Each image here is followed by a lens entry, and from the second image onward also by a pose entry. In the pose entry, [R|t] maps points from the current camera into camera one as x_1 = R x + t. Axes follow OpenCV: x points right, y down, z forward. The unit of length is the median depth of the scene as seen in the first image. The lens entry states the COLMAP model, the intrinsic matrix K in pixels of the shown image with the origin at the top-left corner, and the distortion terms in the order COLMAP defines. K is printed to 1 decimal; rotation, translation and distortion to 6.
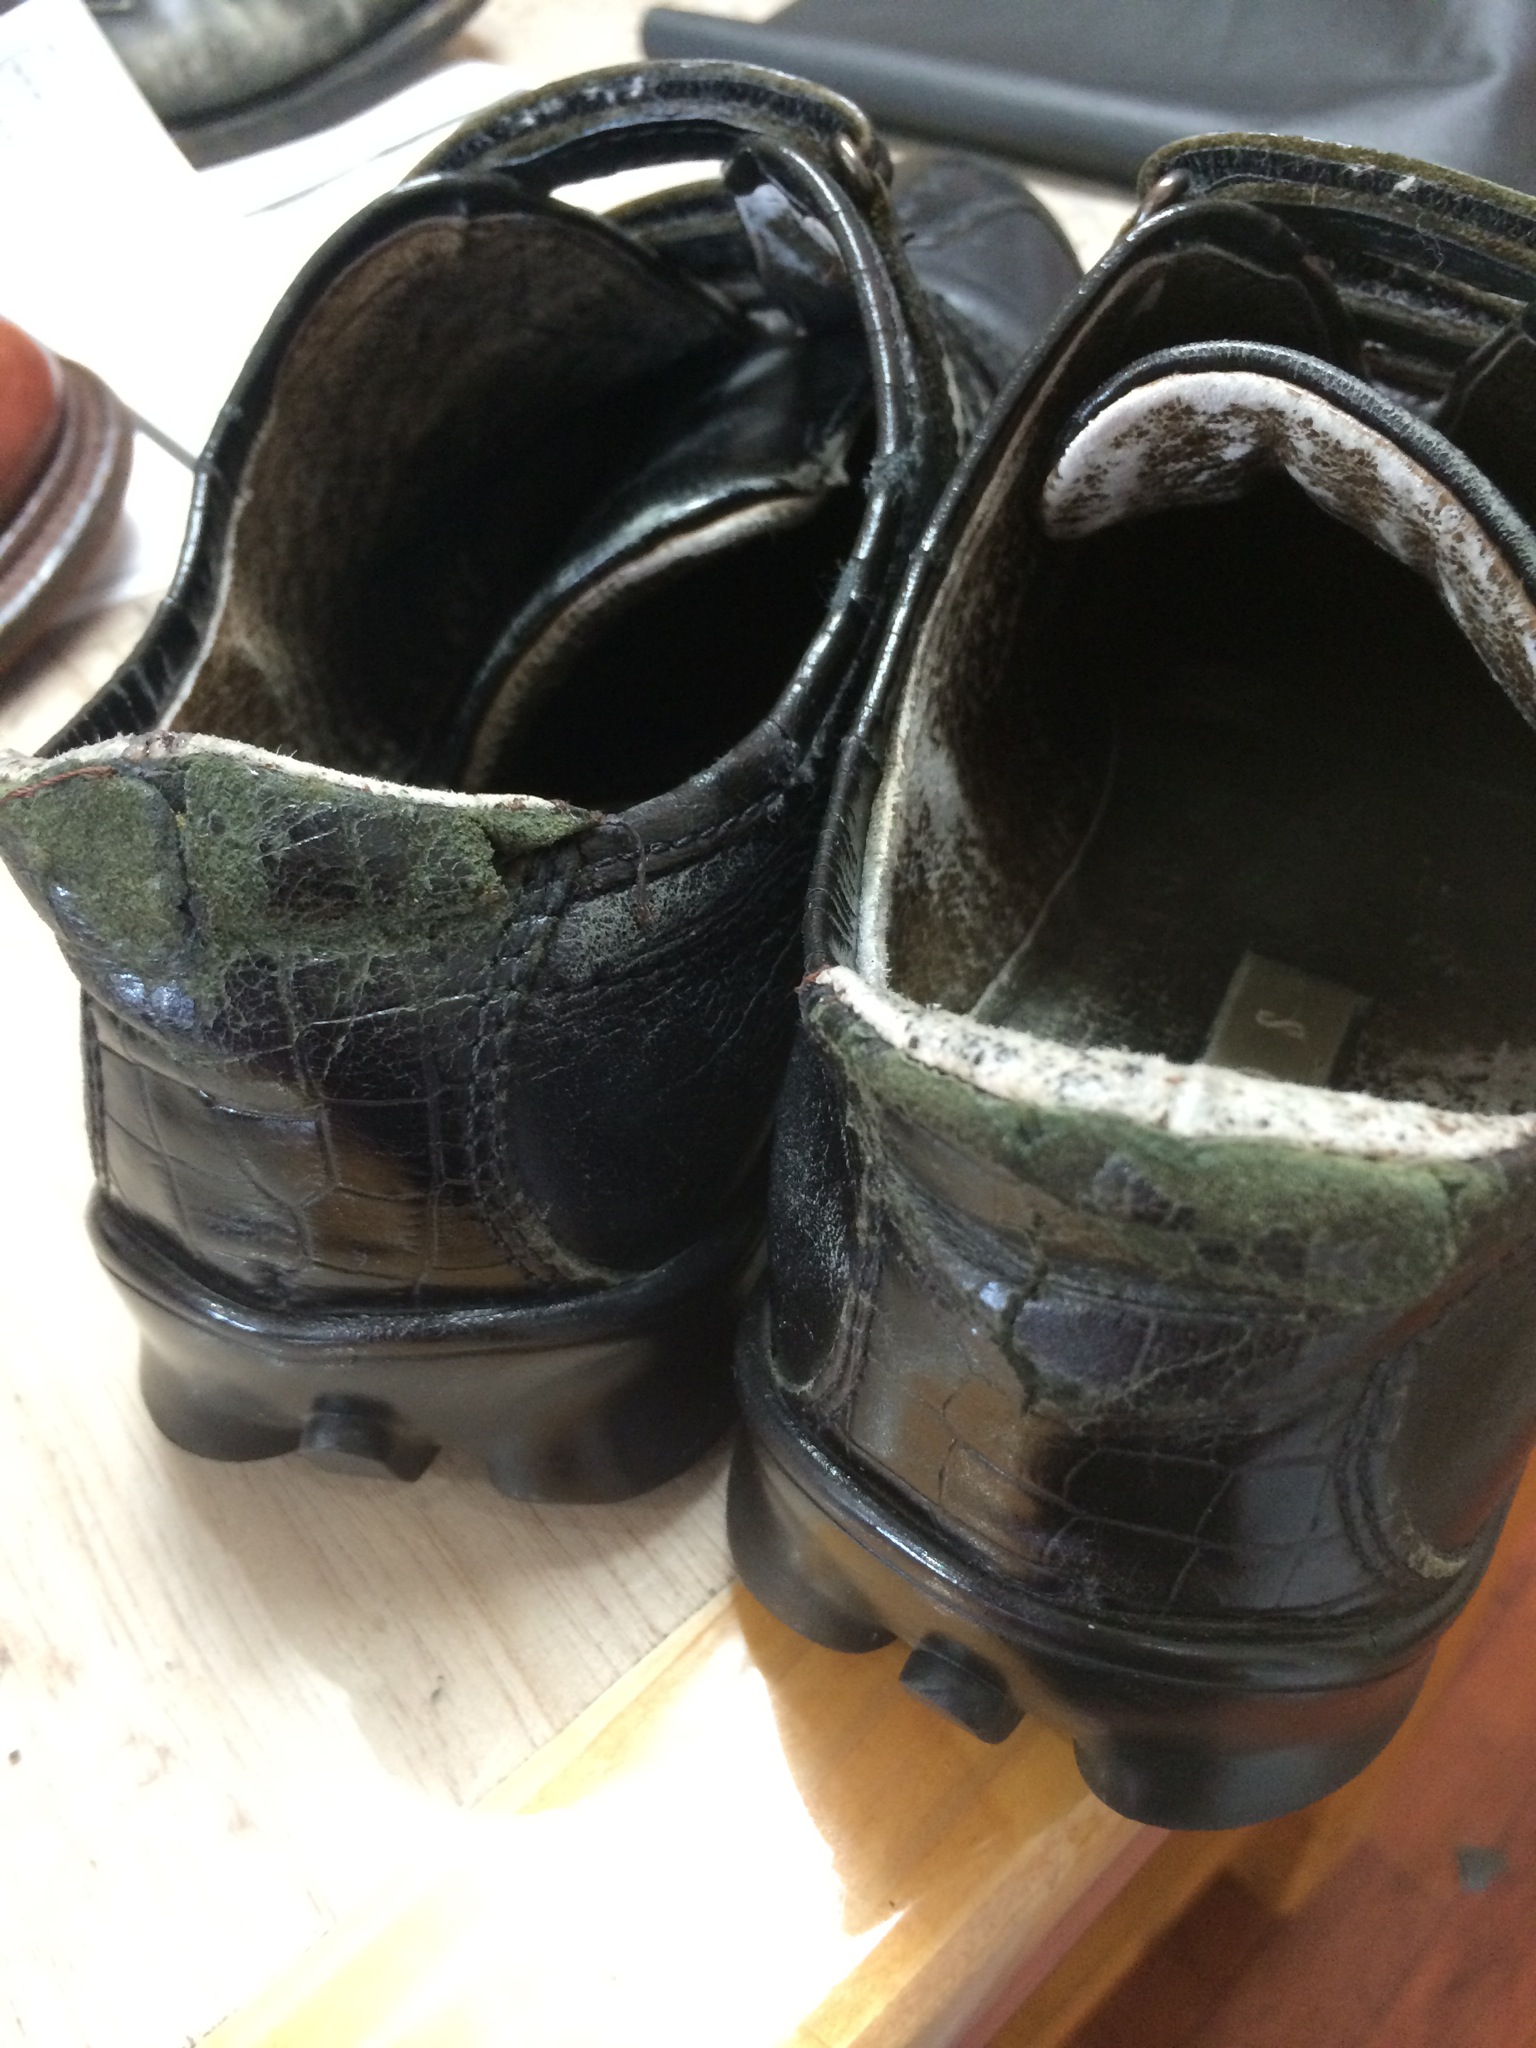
lens RADIAL K [[1926.7, 0, 768.0], [0, 1926.7, 1024.0], [0, 0, 1]] dist [0.102252, -0.162879]
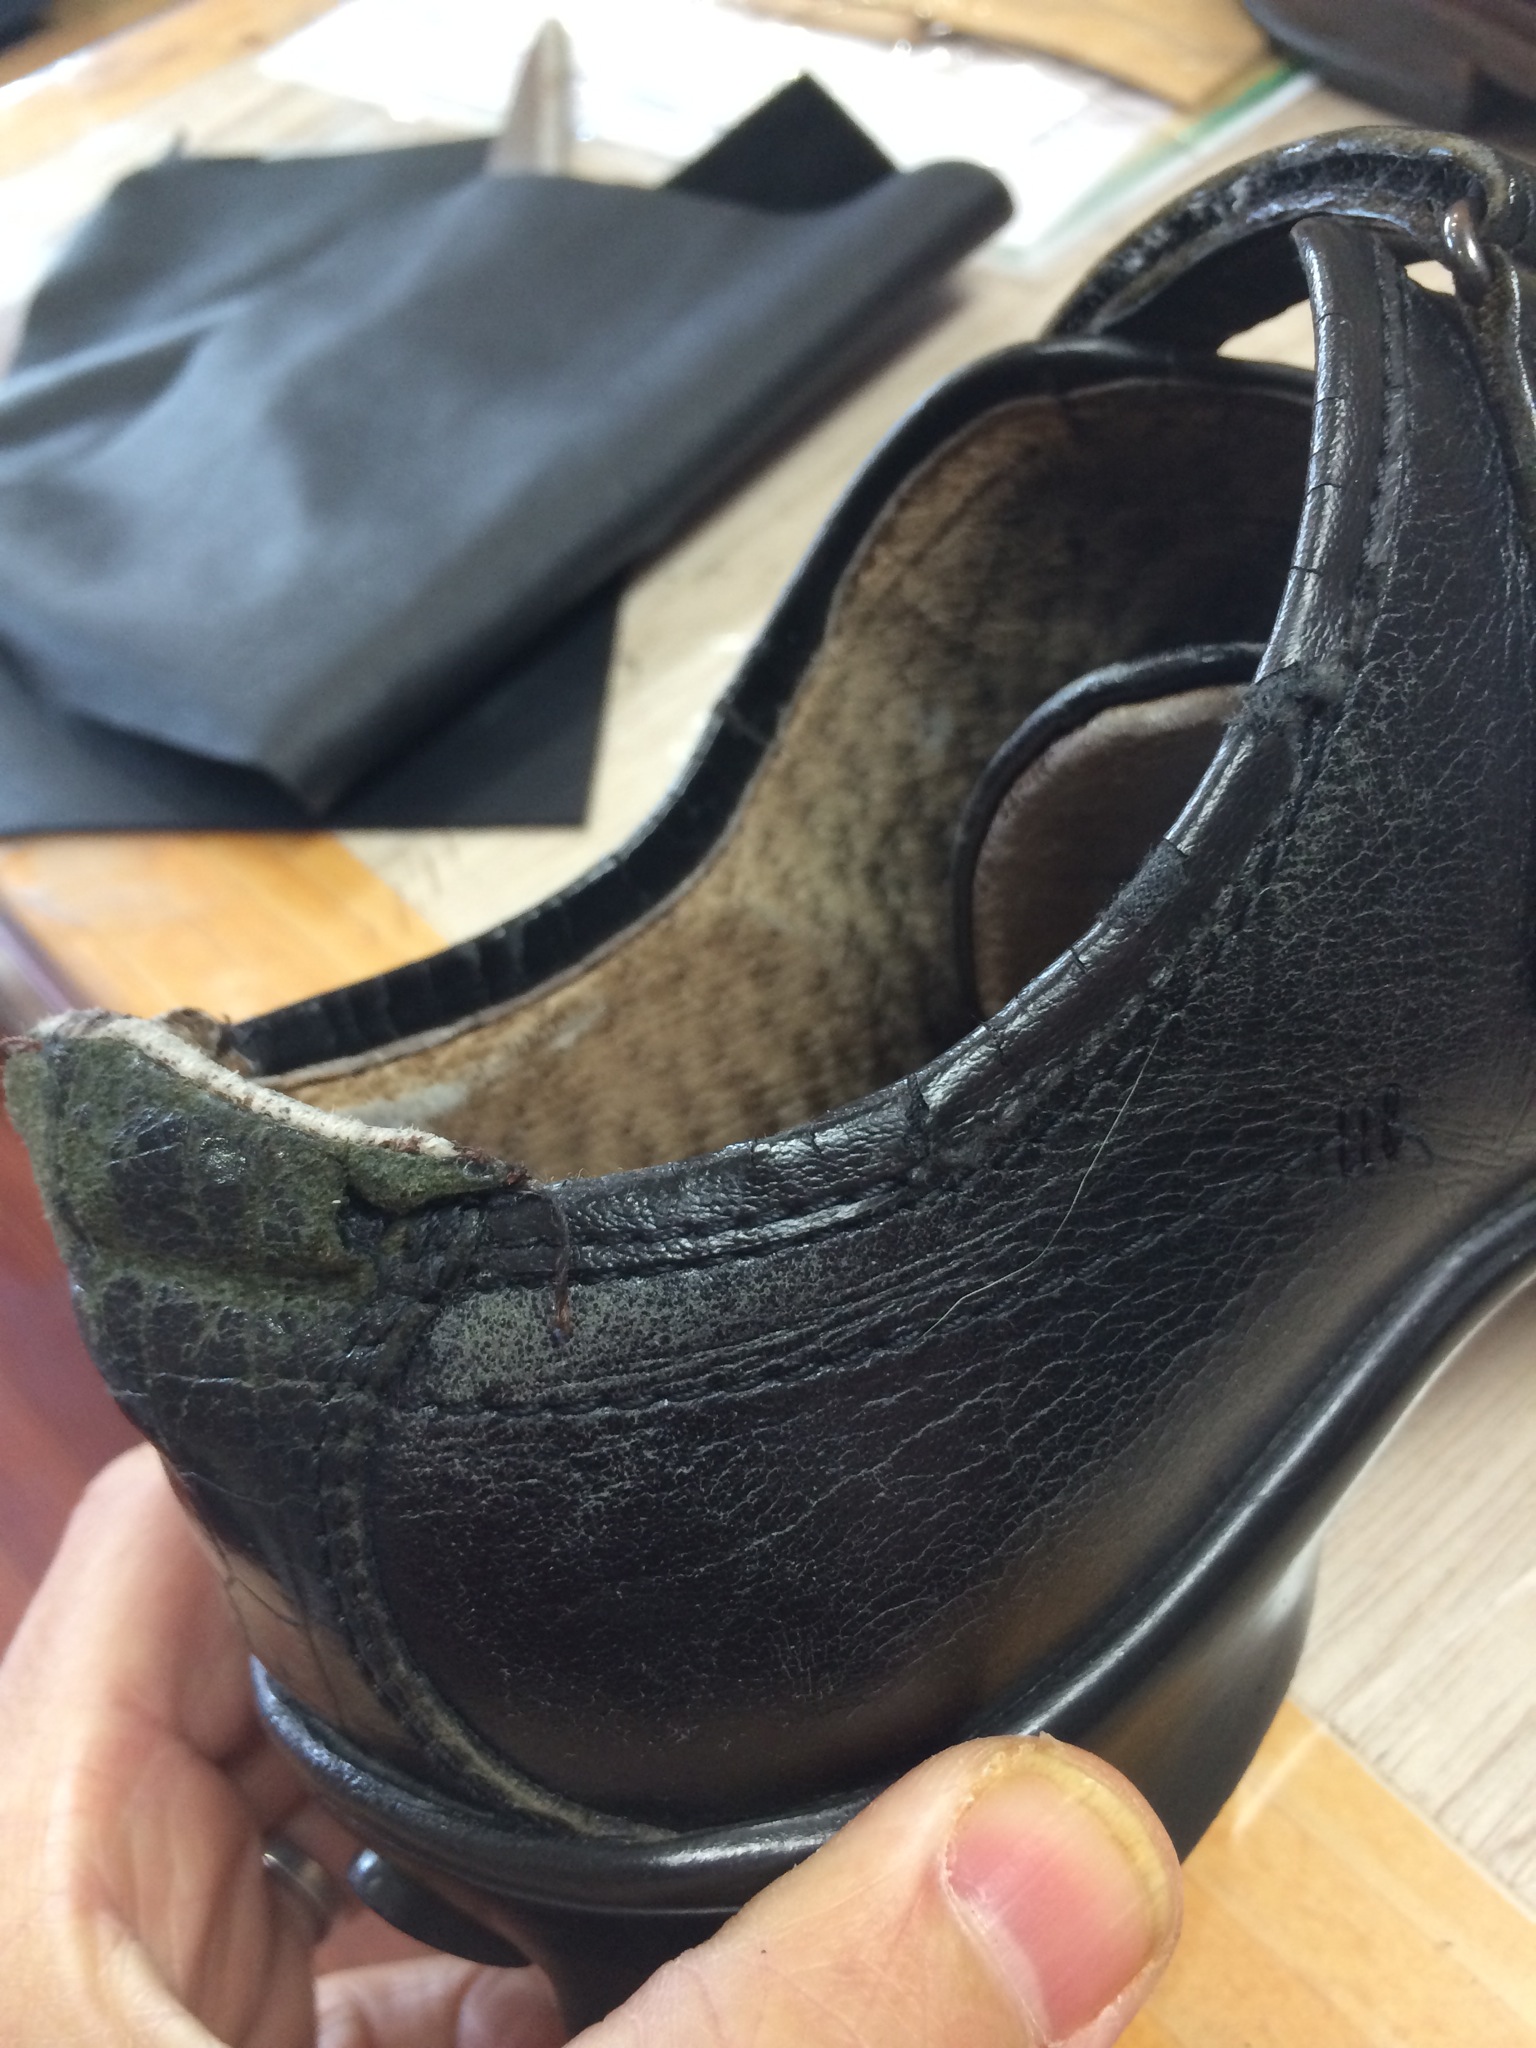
lens RADIAL K [[1926.7, 0, 768.0], [0, 1926.7, 1024.0], [0, 0, 1]] dist [0.102252, -0.162879]
pose [[0.687111, 0.112103, -0.717852, 0.480492], [-0.192070, 0.980902, -0.030662, -0.158505], [0.700706, 0.158946, 0.695520, 0.554324]]
